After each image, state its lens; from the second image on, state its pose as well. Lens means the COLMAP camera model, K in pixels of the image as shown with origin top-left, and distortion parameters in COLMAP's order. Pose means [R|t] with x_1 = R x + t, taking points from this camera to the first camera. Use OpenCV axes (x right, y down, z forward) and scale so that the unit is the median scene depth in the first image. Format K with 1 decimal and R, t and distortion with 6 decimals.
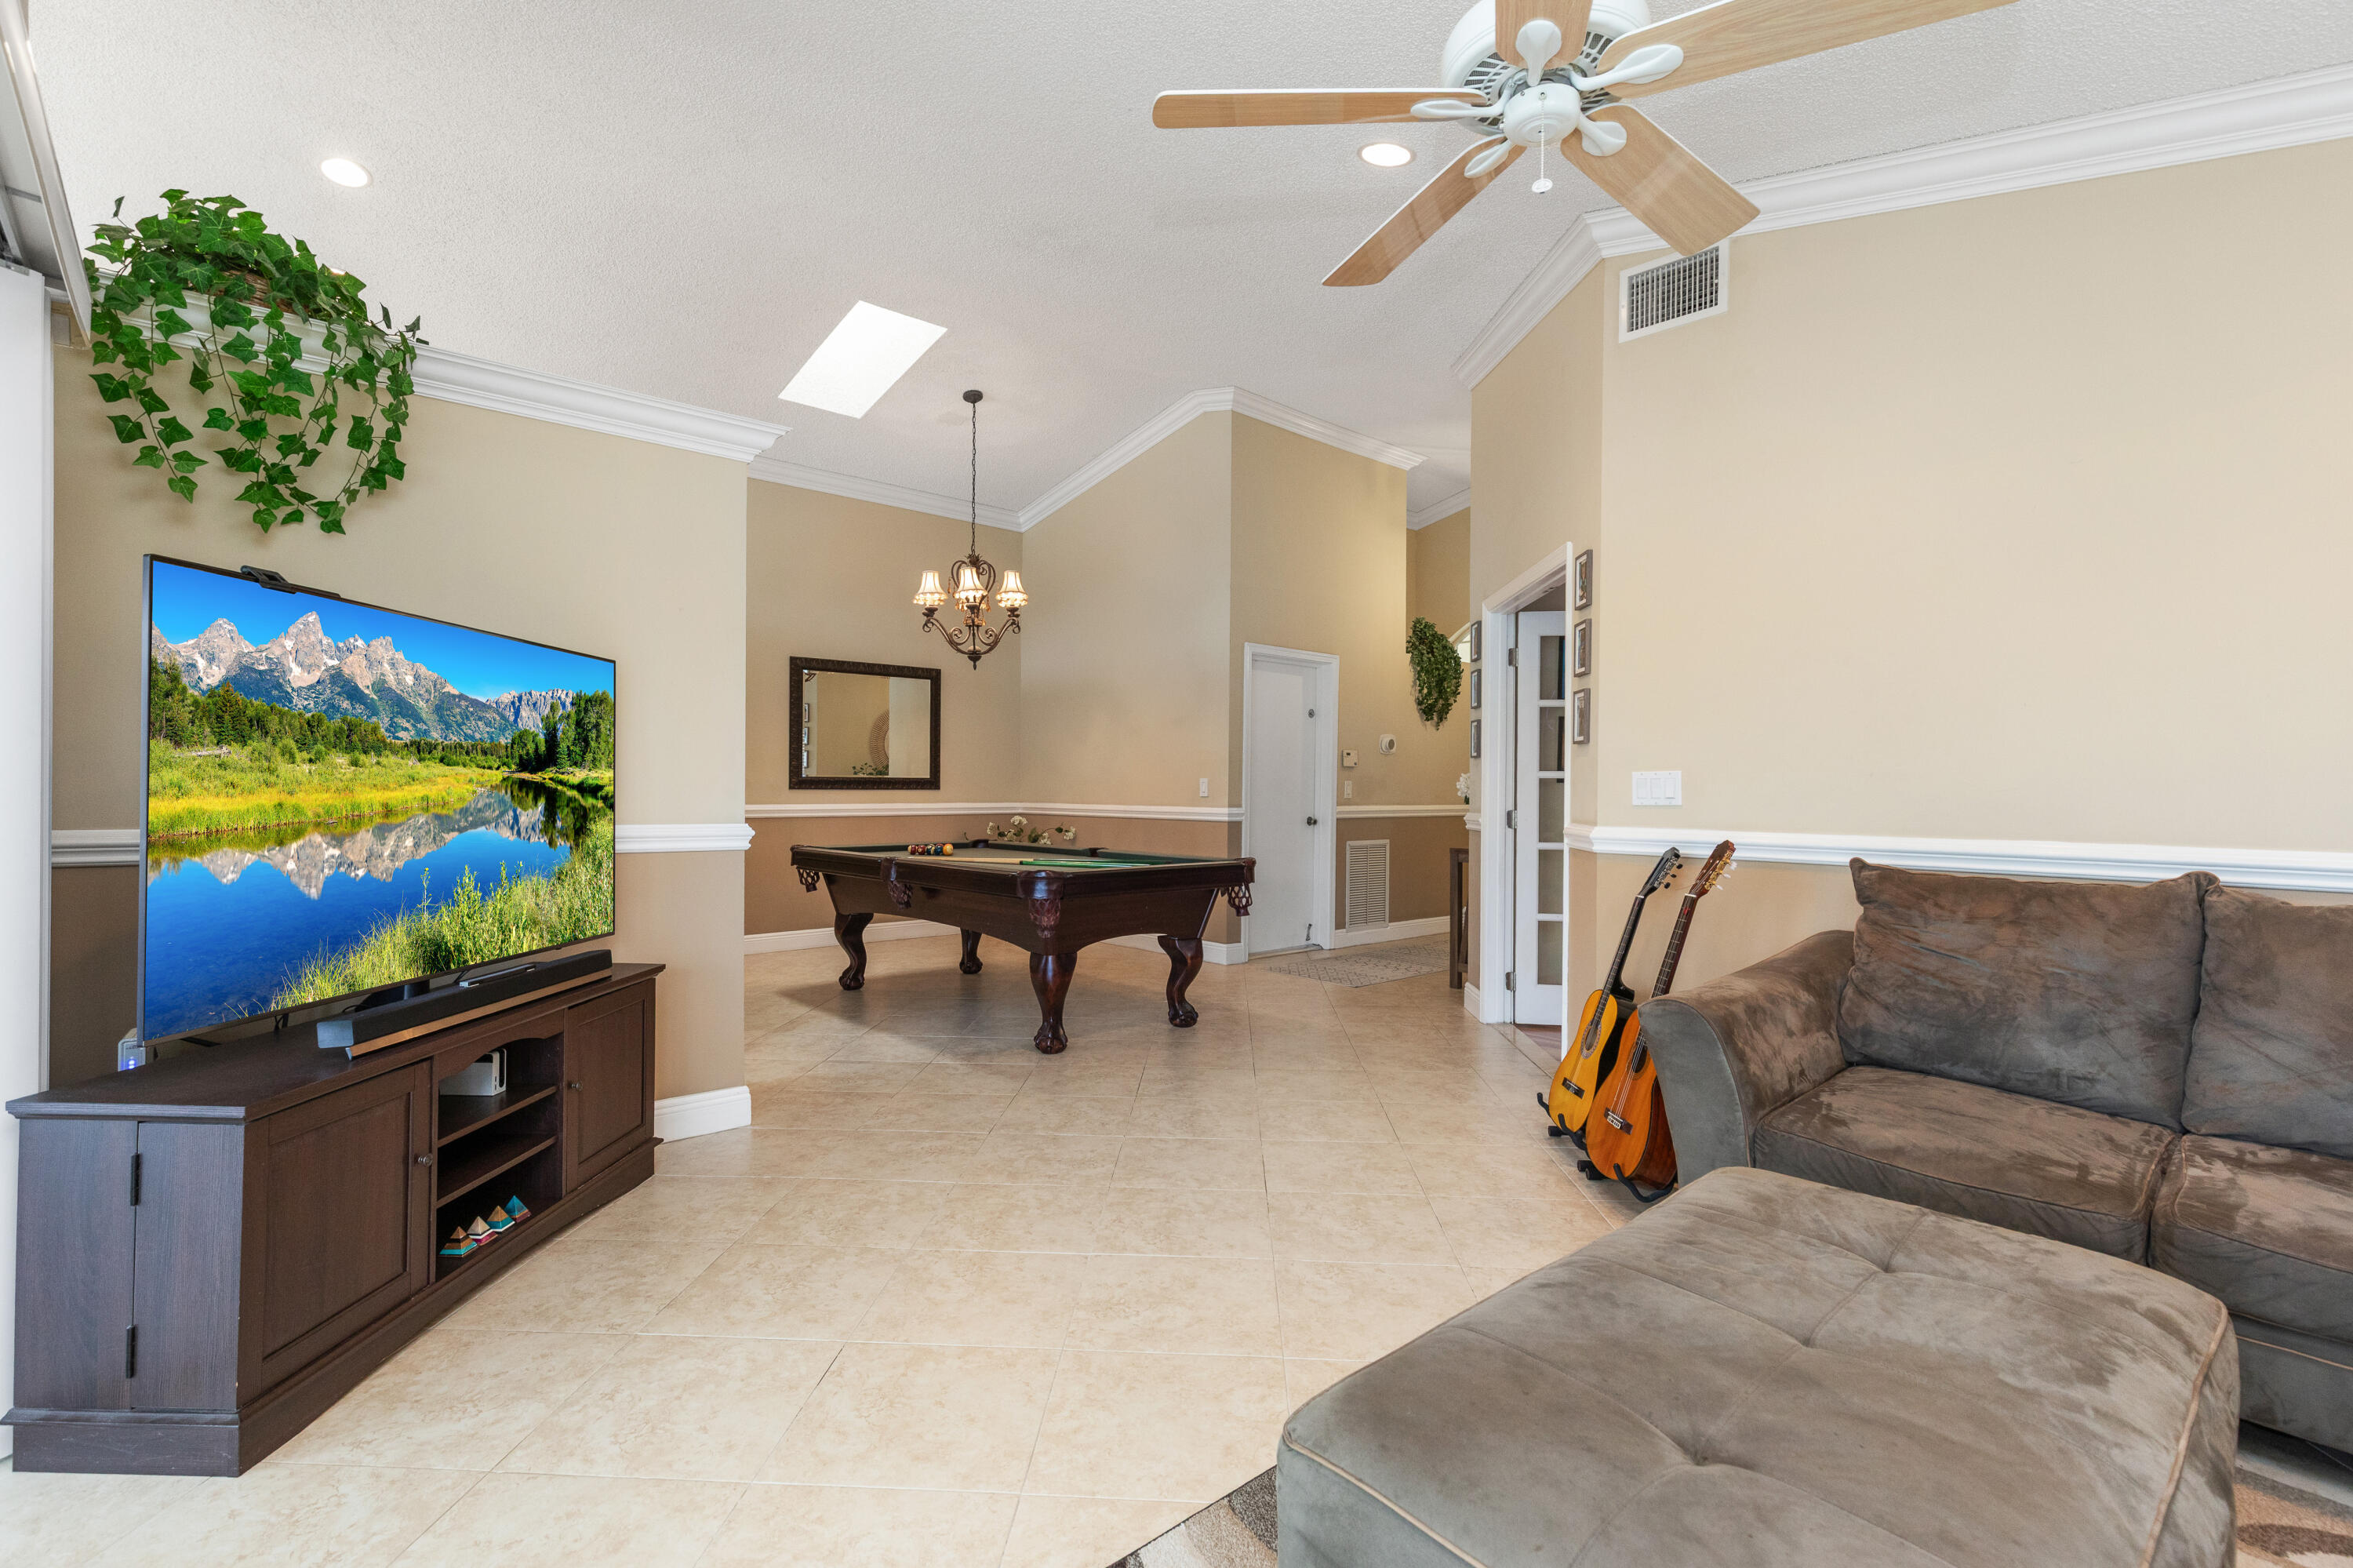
lens RADIAL K [[1084.7, 0, 1136.2], [0, 1084.7, 794.1], [0, 0, 1]] dist [0.003627, -0.000031]
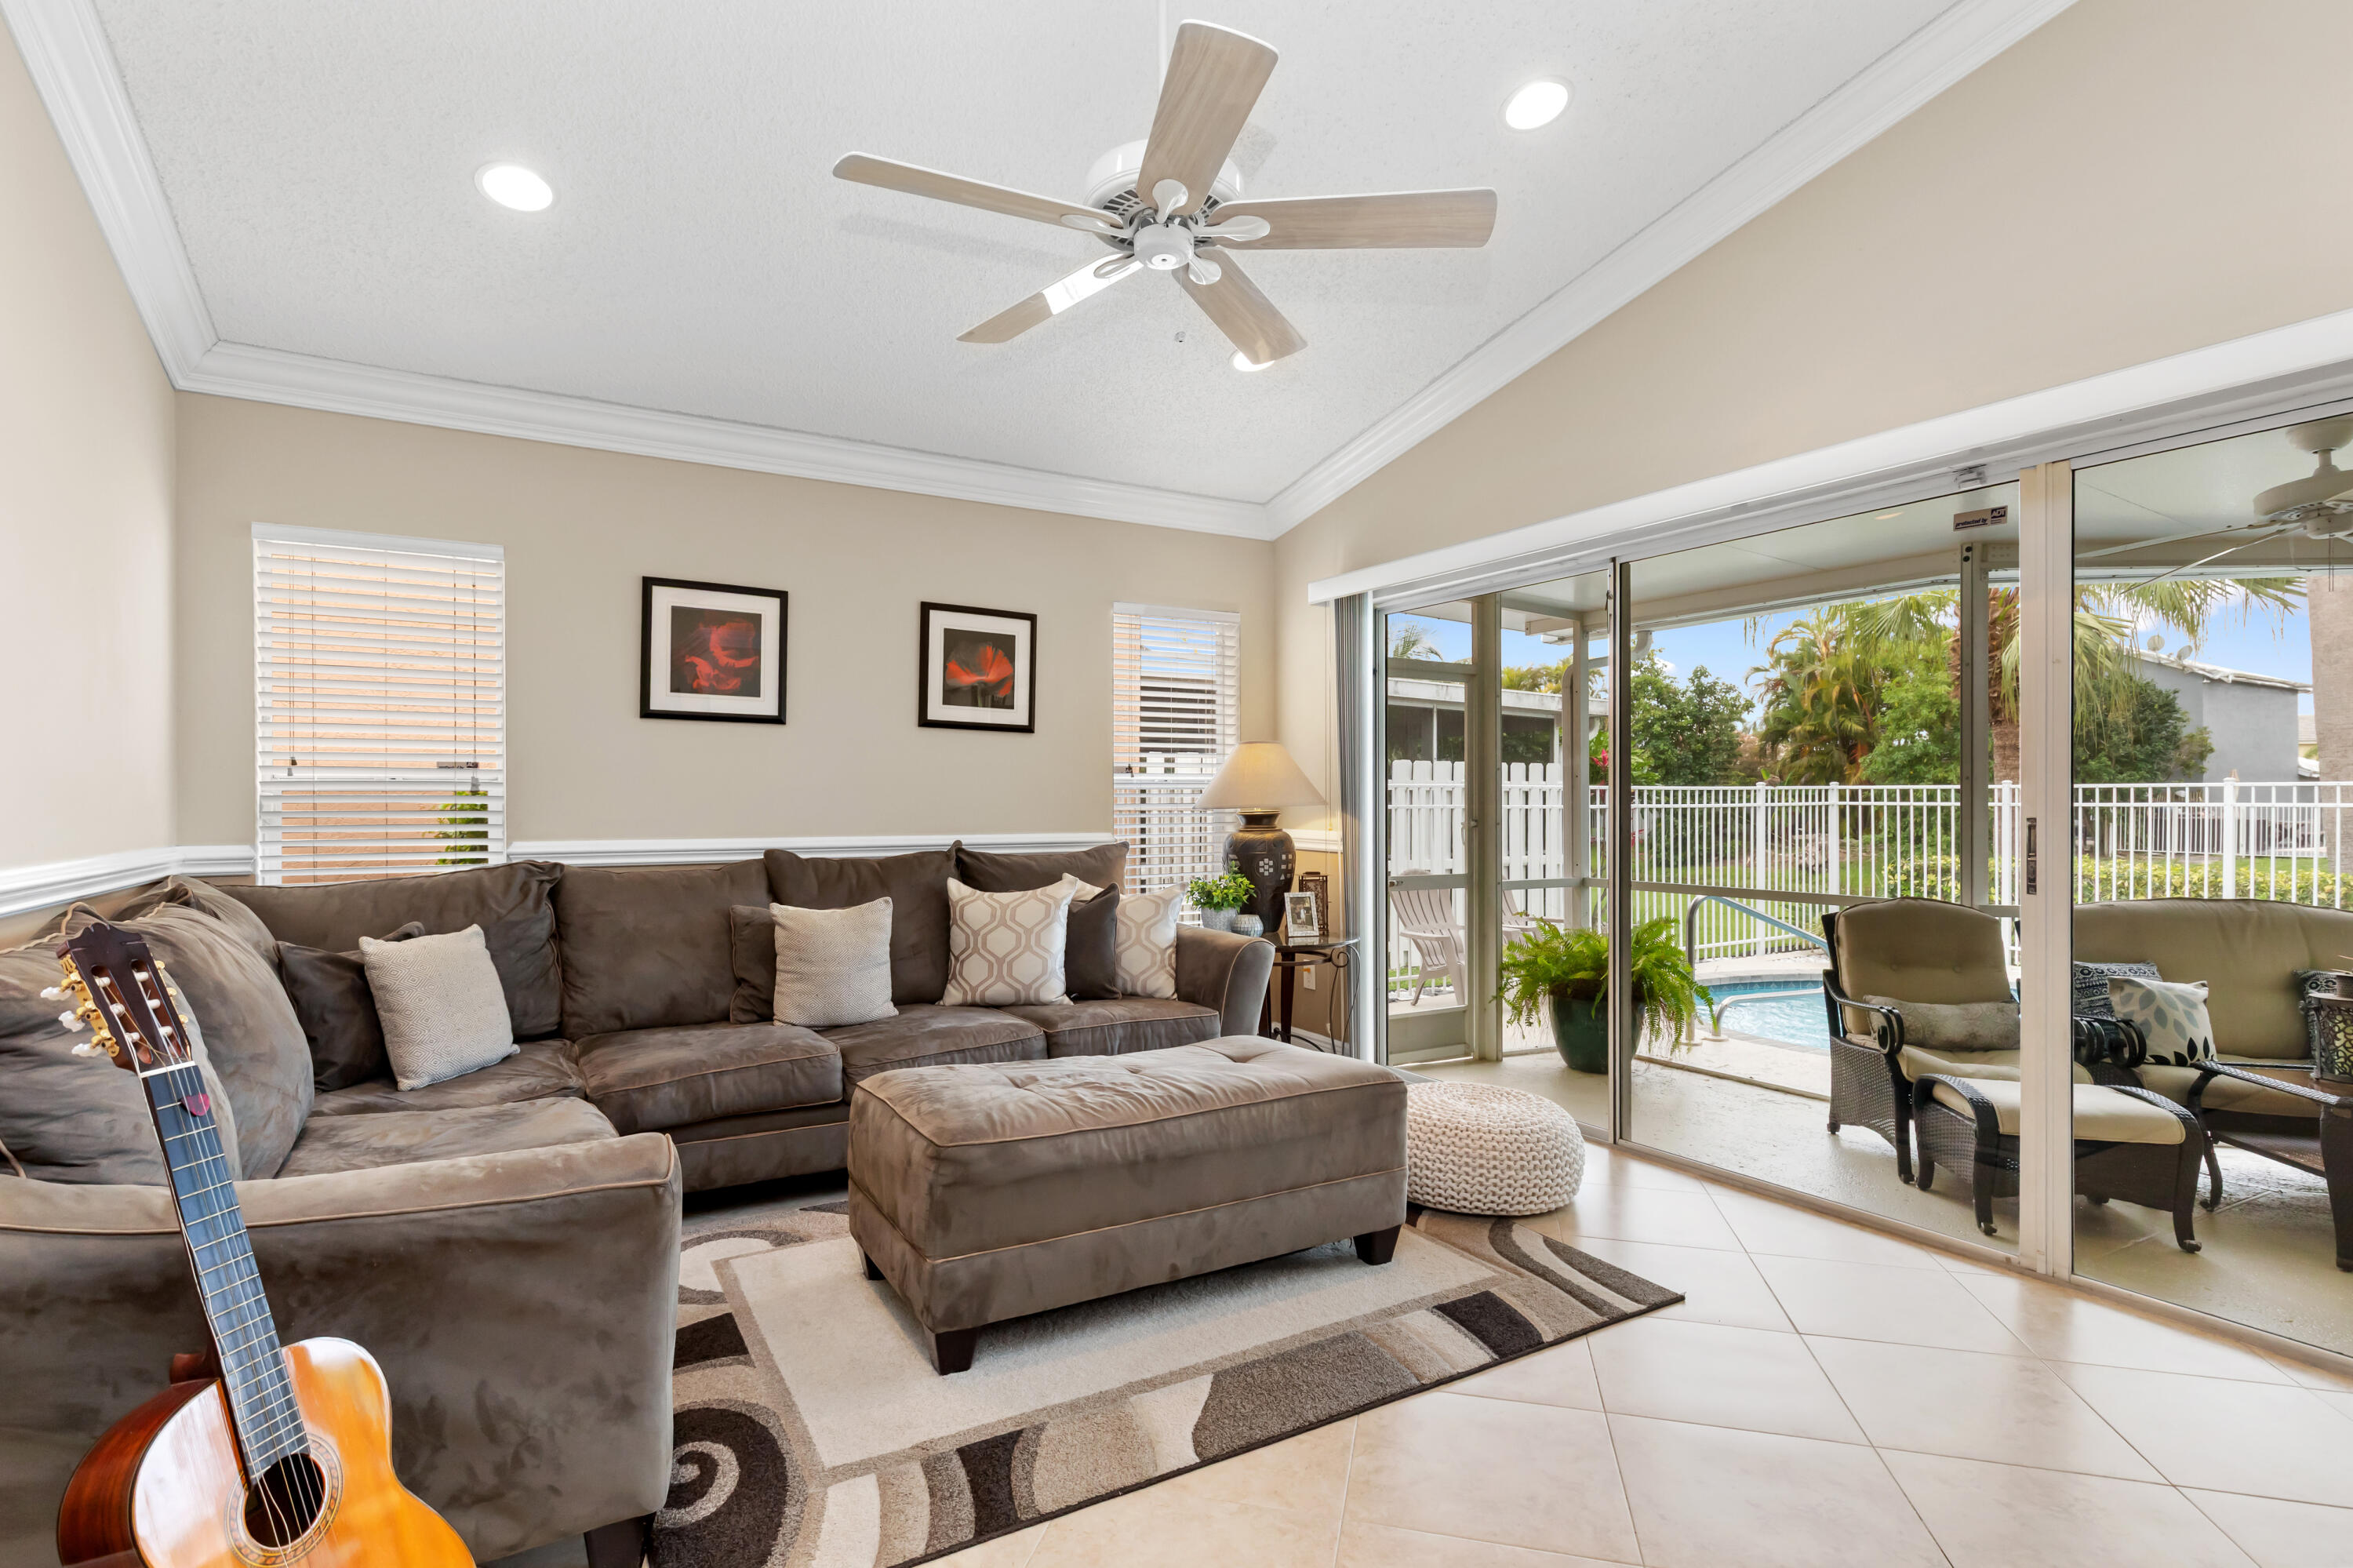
lens RADIAL K [[1137.6, 0, 1152.7], [0, 1137.6, 798.5], [0, 0, 1]] dist [-0.001115, -0.000953]
pose [[-0.985821, -0.002672, 0.167780, 0.041107], [-0.001940, 0.999988, 0.004524, -0.002219], [-0.167790, 0.004134, -0.985814, 0.581810]]
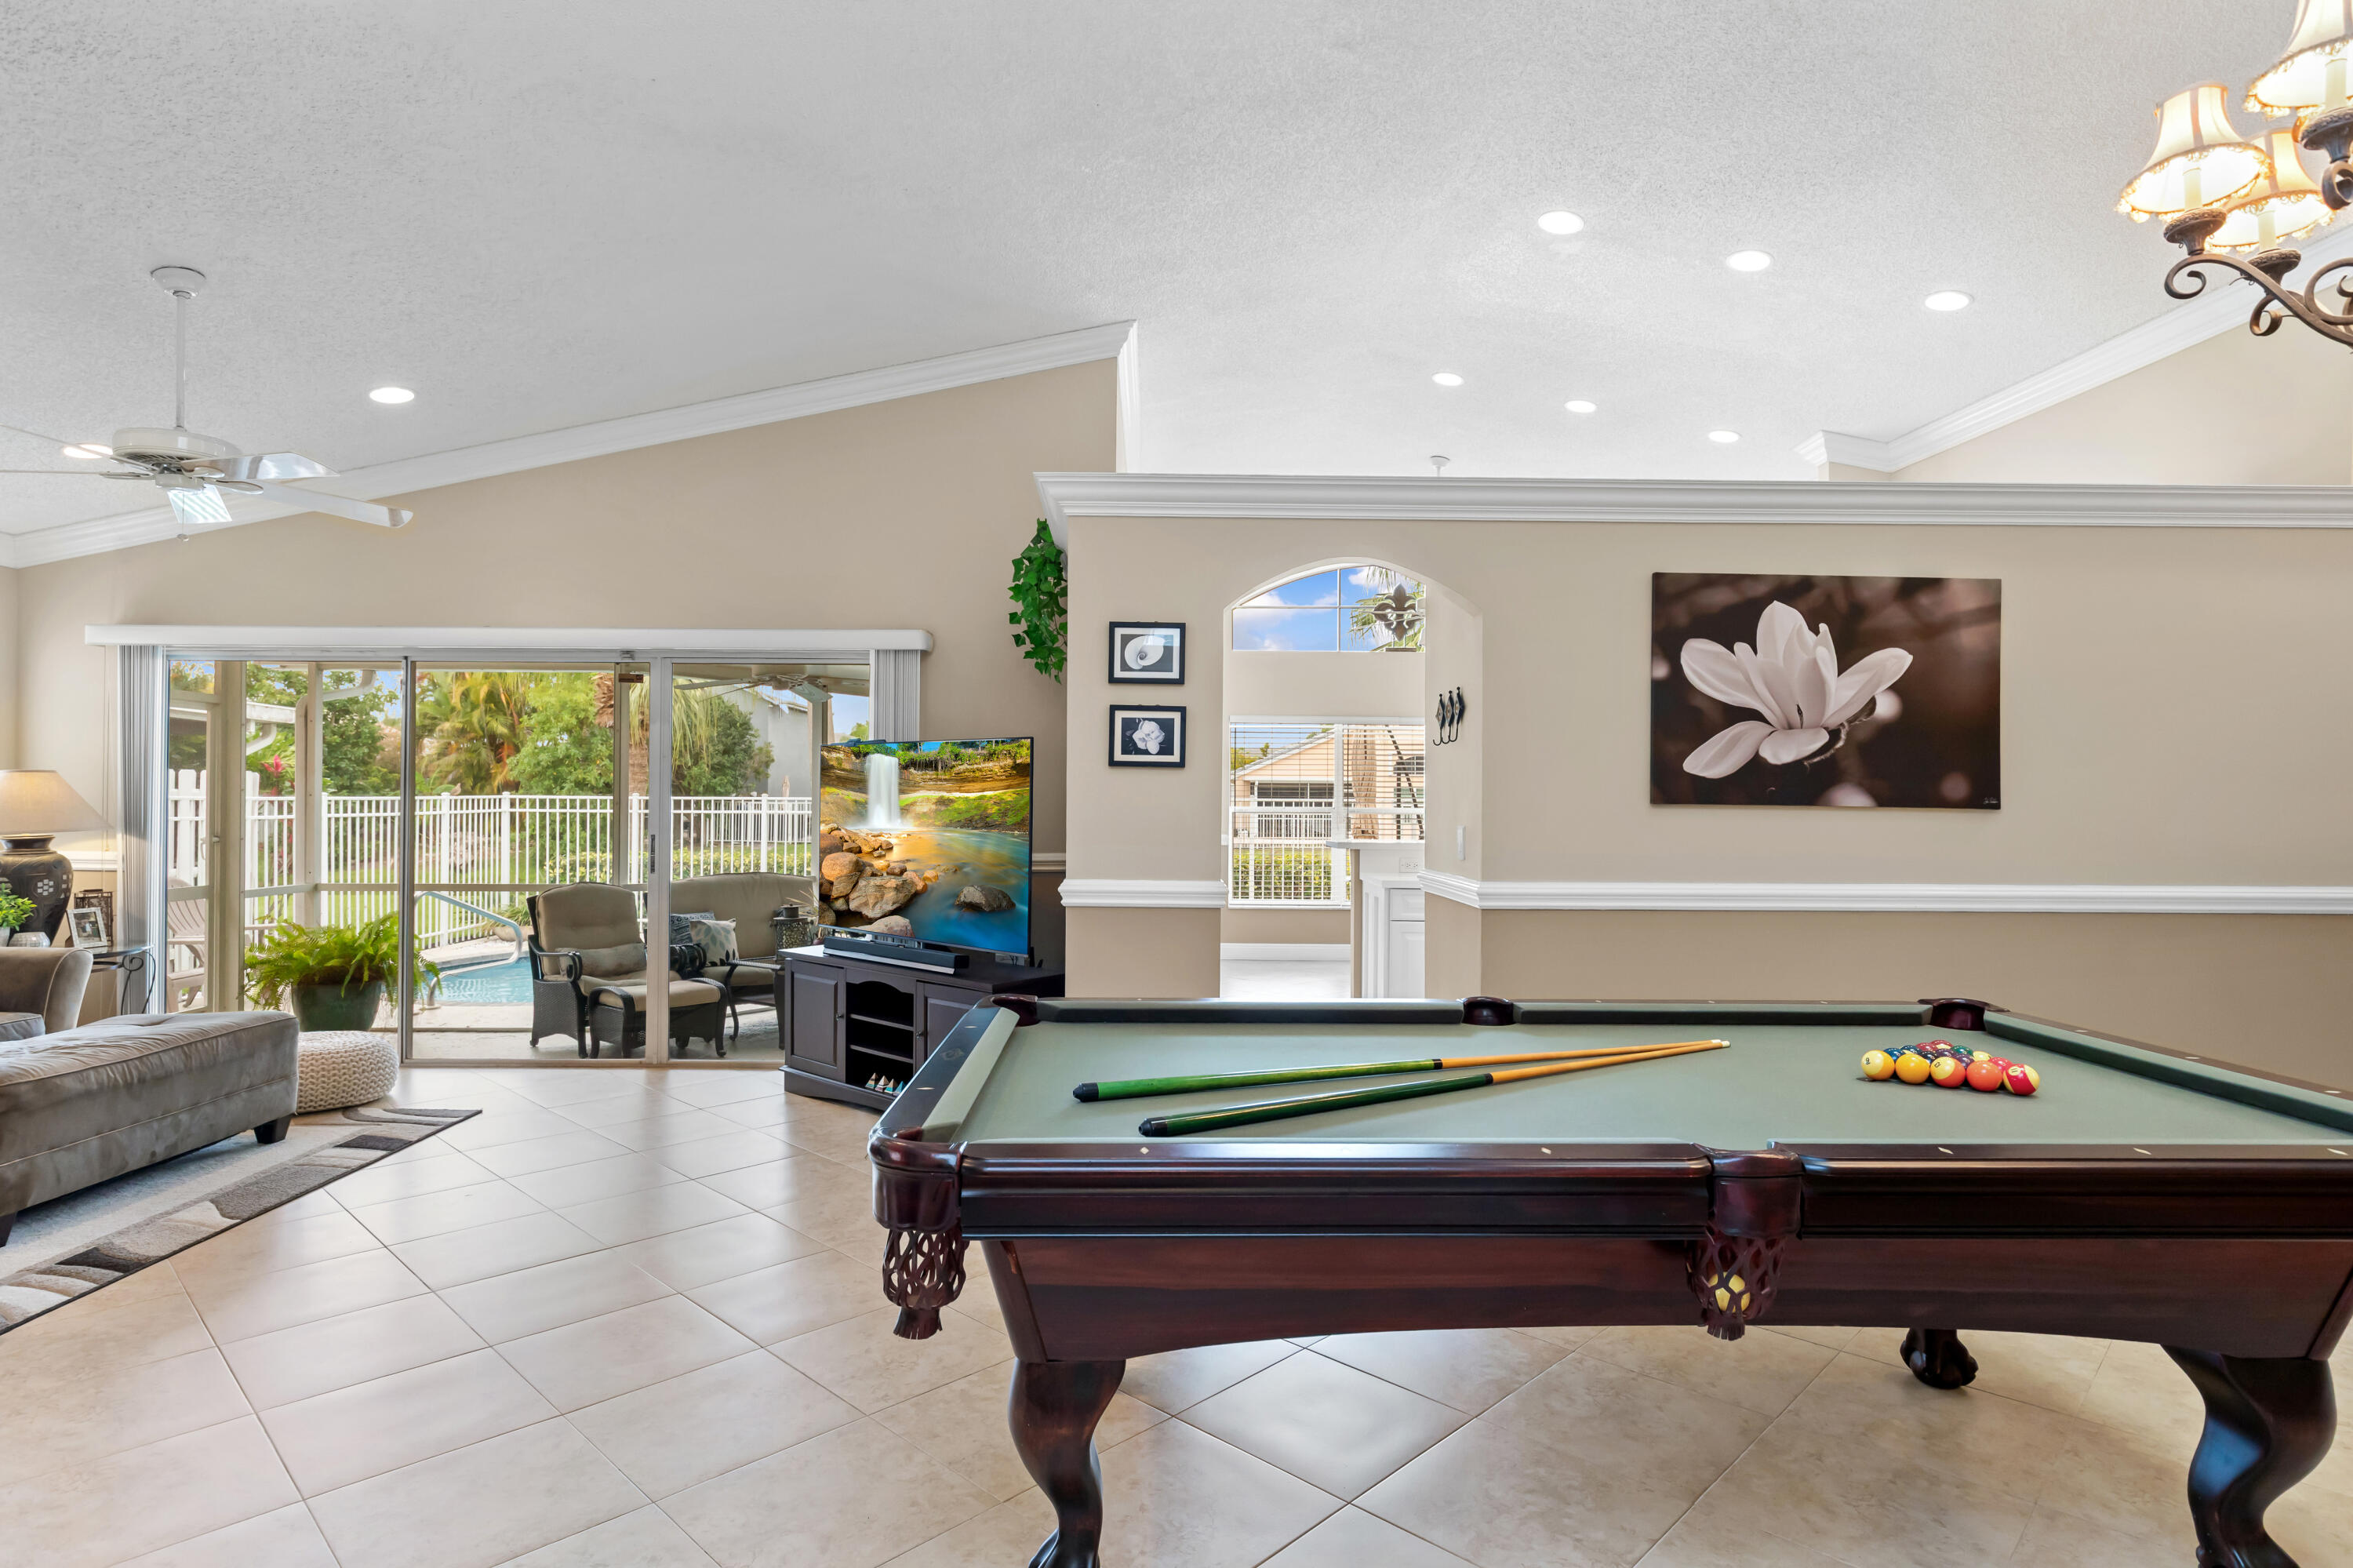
lens RADIAL K [[1216.4, 0, 1163.9], [0, 1216.4, 791.8], [0, 0, 1]] dist [-0.002014, -0.000702]
pose [[-0.630074, -0.011419, -0.776451, 0.233799], [-0.012134, 0.999915, -0.004859, -0.023922], [0.776440, 0.006360, -0.630159, 0.939403]]
